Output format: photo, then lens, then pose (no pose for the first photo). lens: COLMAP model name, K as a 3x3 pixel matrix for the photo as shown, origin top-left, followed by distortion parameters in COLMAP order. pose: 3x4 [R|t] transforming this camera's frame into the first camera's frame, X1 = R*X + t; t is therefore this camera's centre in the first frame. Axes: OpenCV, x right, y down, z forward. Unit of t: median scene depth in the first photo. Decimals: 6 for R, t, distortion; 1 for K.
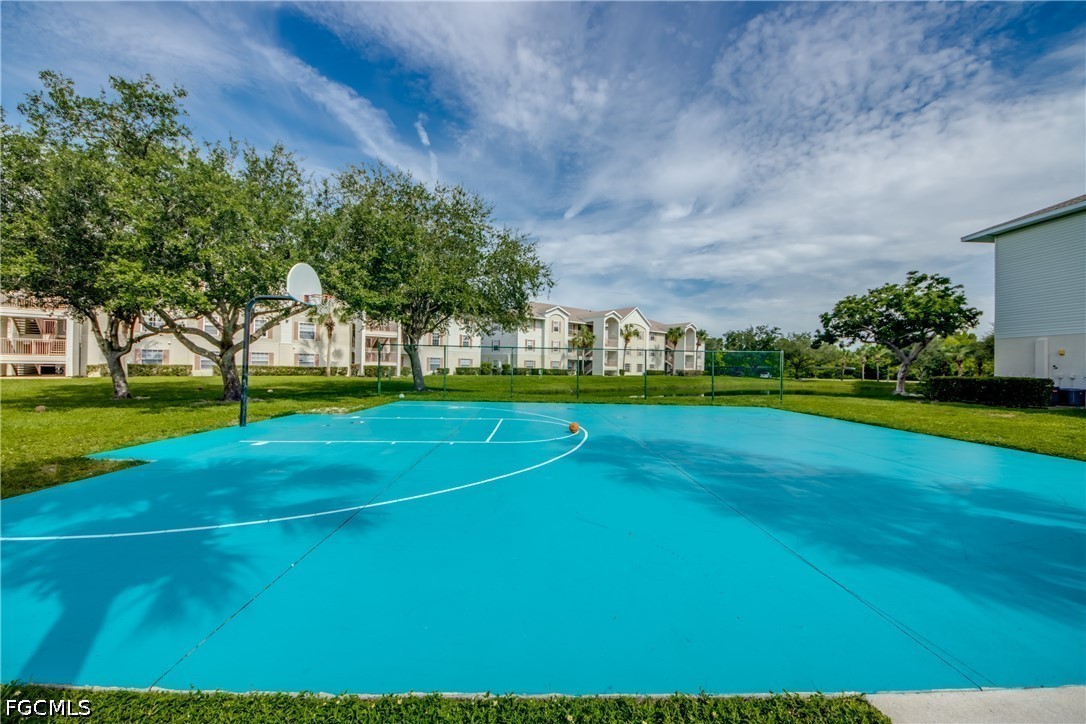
lens RADIAL K [[401.3, 0, 520.2], [0, 401.3, 382.7], [0, 0, 1]] dist [0.000888, -0.013051]
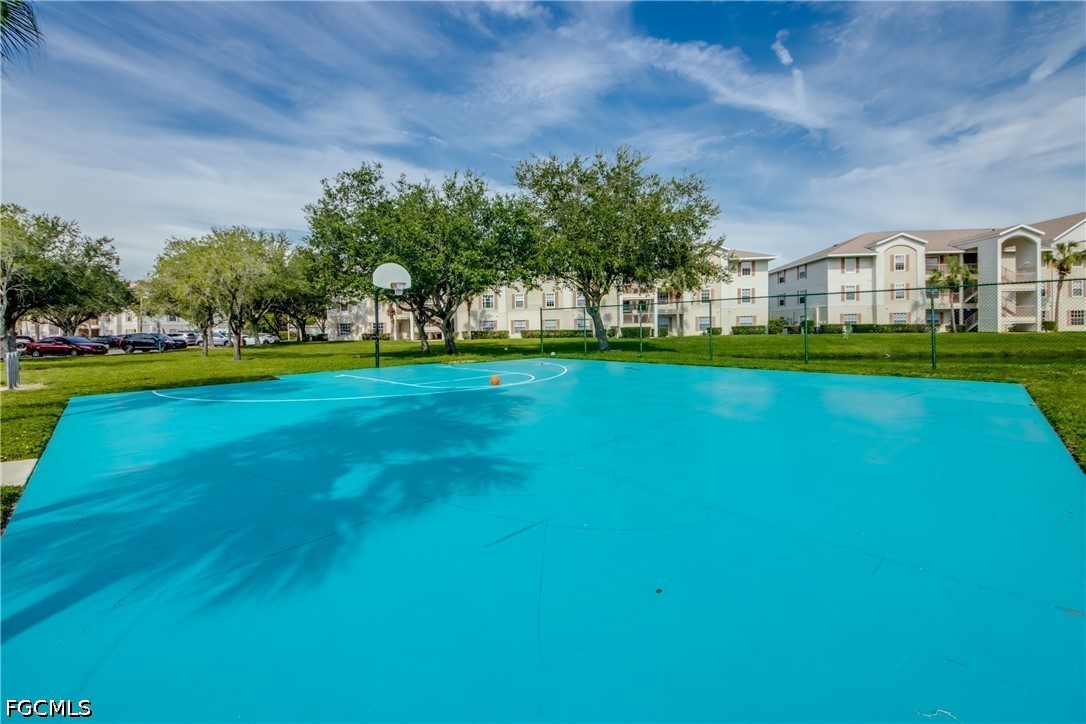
lens RADIAL K [[421.0, 0, 542.0], [0, 421.0, 343.2], [0, 0, 1]] dist [-0.000469, -0.008221]
pose [[0.702860, -0.002086, -0.711325, 0.165811], [-0.000691, 0.999993, -0.003615, 0.001907], [0.711328, 0.003033, 0.702854, 0.053474]]
